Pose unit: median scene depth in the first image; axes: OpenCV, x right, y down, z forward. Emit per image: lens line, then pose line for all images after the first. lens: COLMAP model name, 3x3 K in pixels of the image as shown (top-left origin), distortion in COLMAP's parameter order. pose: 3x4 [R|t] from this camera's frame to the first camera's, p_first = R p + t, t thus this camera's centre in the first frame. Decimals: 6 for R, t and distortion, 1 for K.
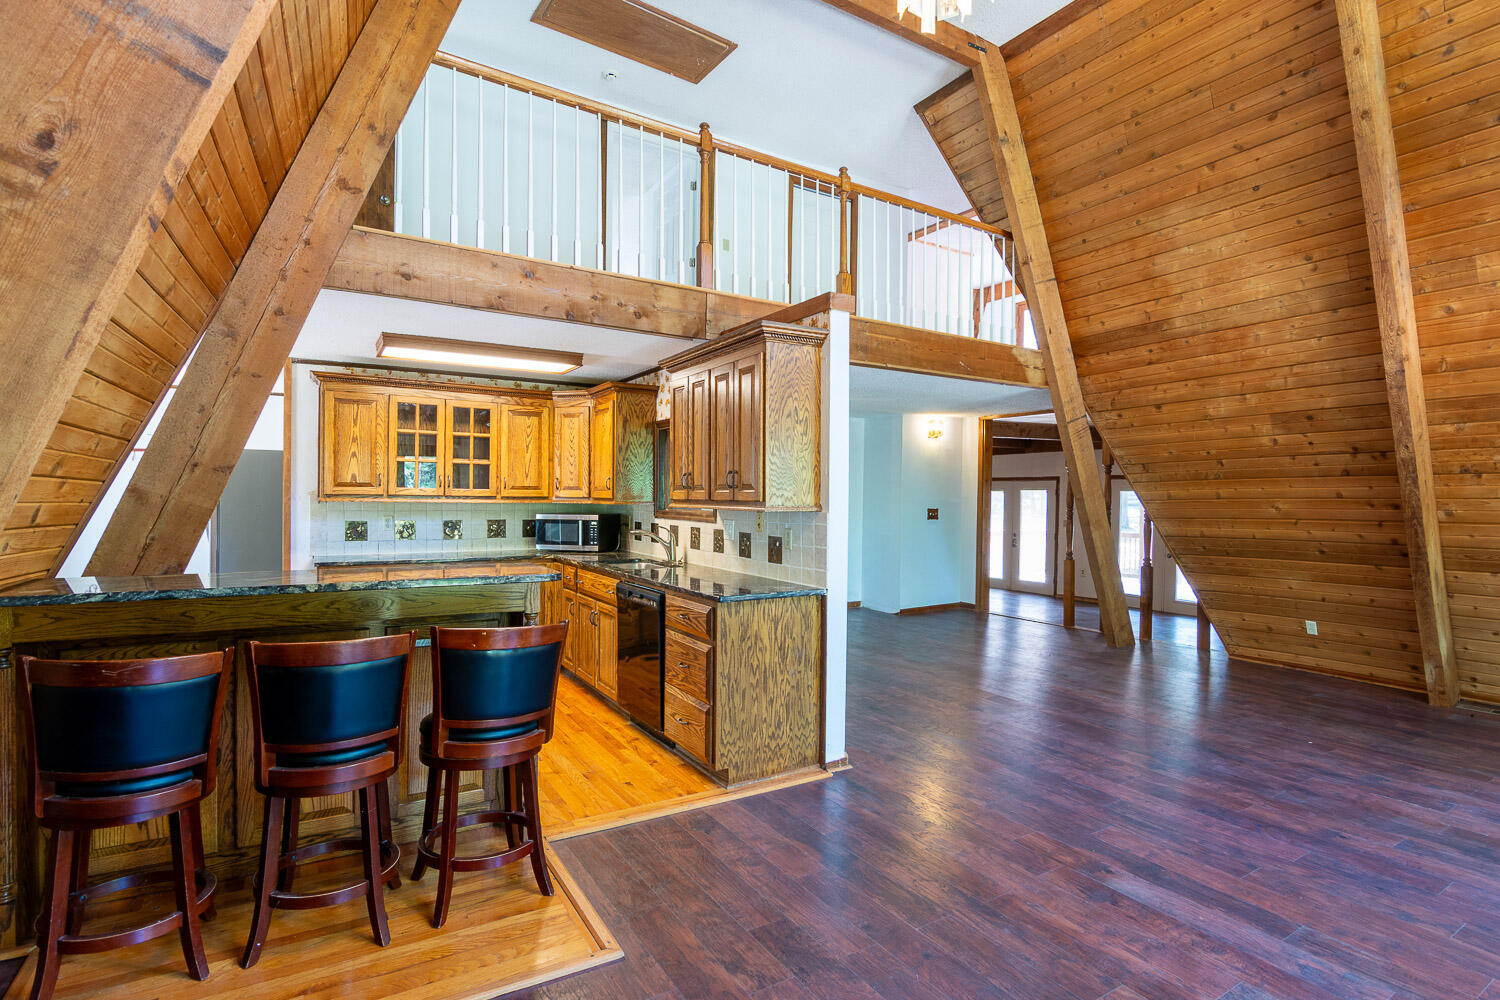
lens RADIAL K [[741.1, 0, 745.8], [0, 741.1, 501.1], [0, 0, 1]] dist [-0.016092, -0.000874]
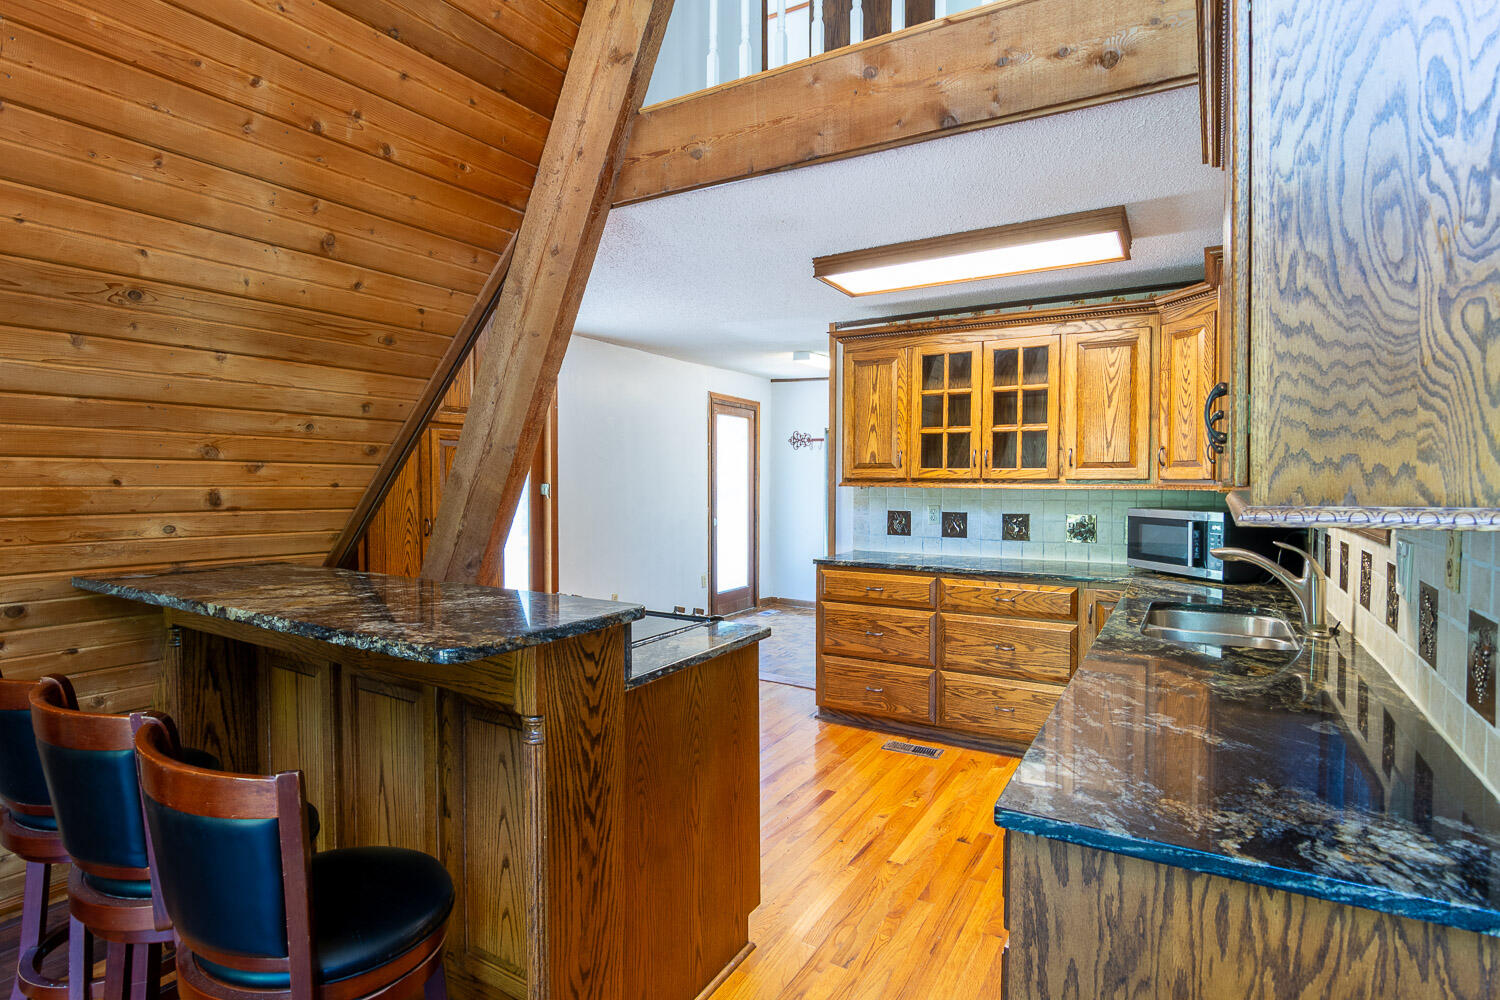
lens RADIAL K [[741.1, 0, 745.8], [0, 741.1, 501.1], [0, 0, 1]] dist [-0.016092, -0.000874]
pose [[0.474923, 0.016891, -0.879865, 0.122254], [0.000075, 0.999815, 0.019235, 0.000566], [0.880027, -0.009201, 0.474834, 0.537111]]
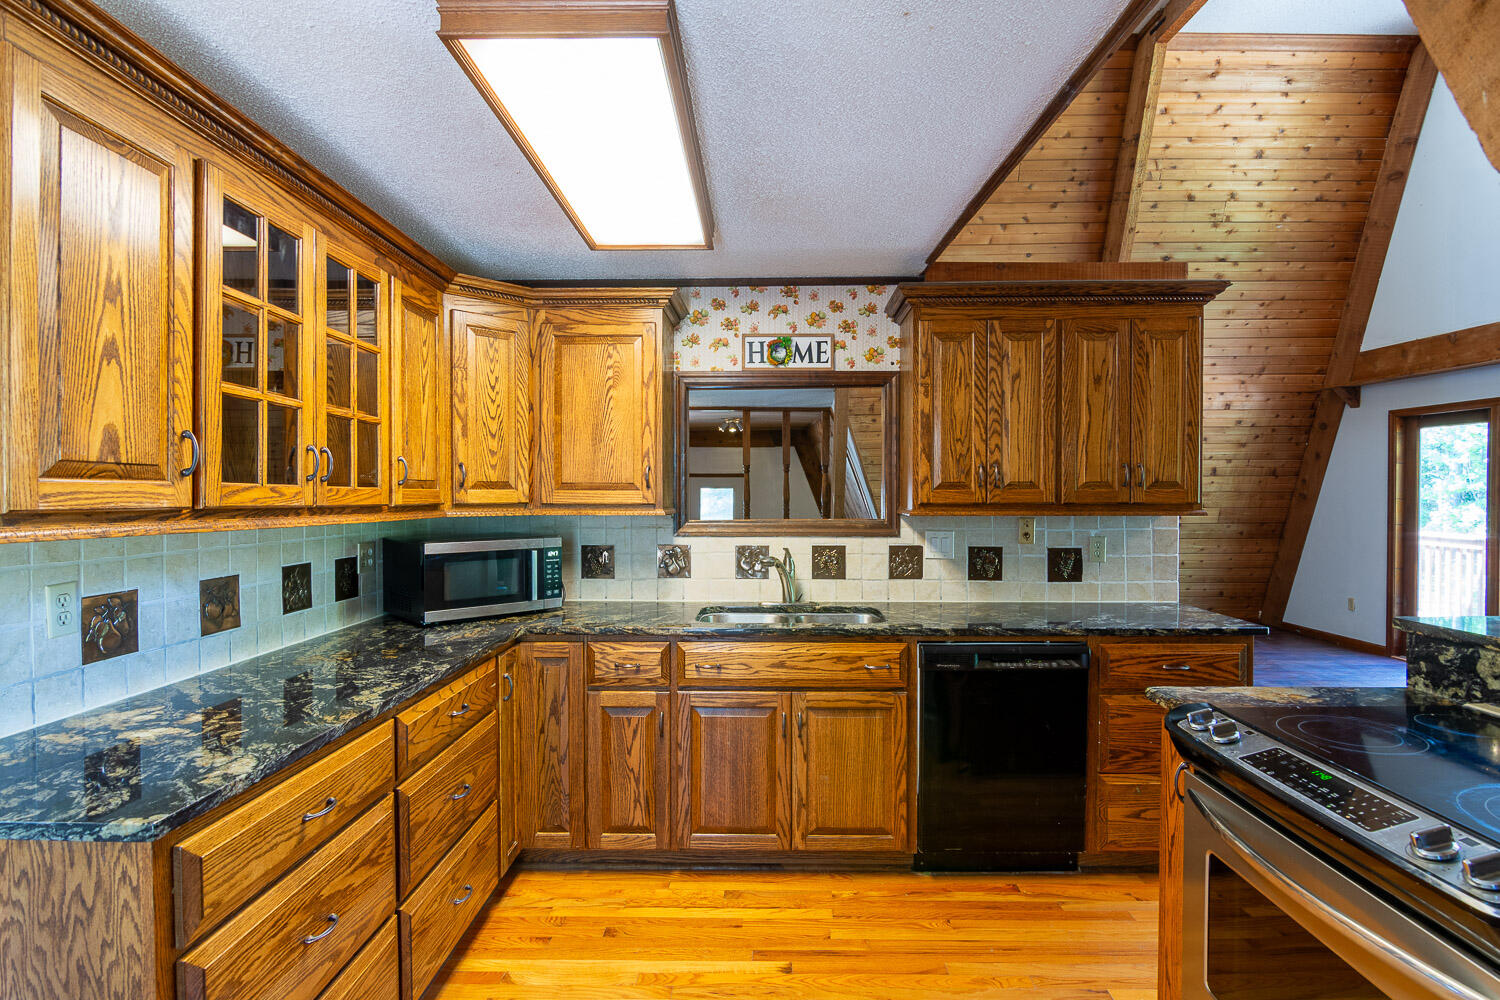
lens RADIAL K [[741.1, 0, 745.8], [0, 741.1, 501.1], [0, 0, 1]] dist [-0.016092, -0.000874]
pose [[0.519692, -0.018258, 0.854158, -0.685779], [0.012267, 0.999828, 0.013909, -0.014116], [-0.854265, 0.003250, 0.519827, 0.745213]]
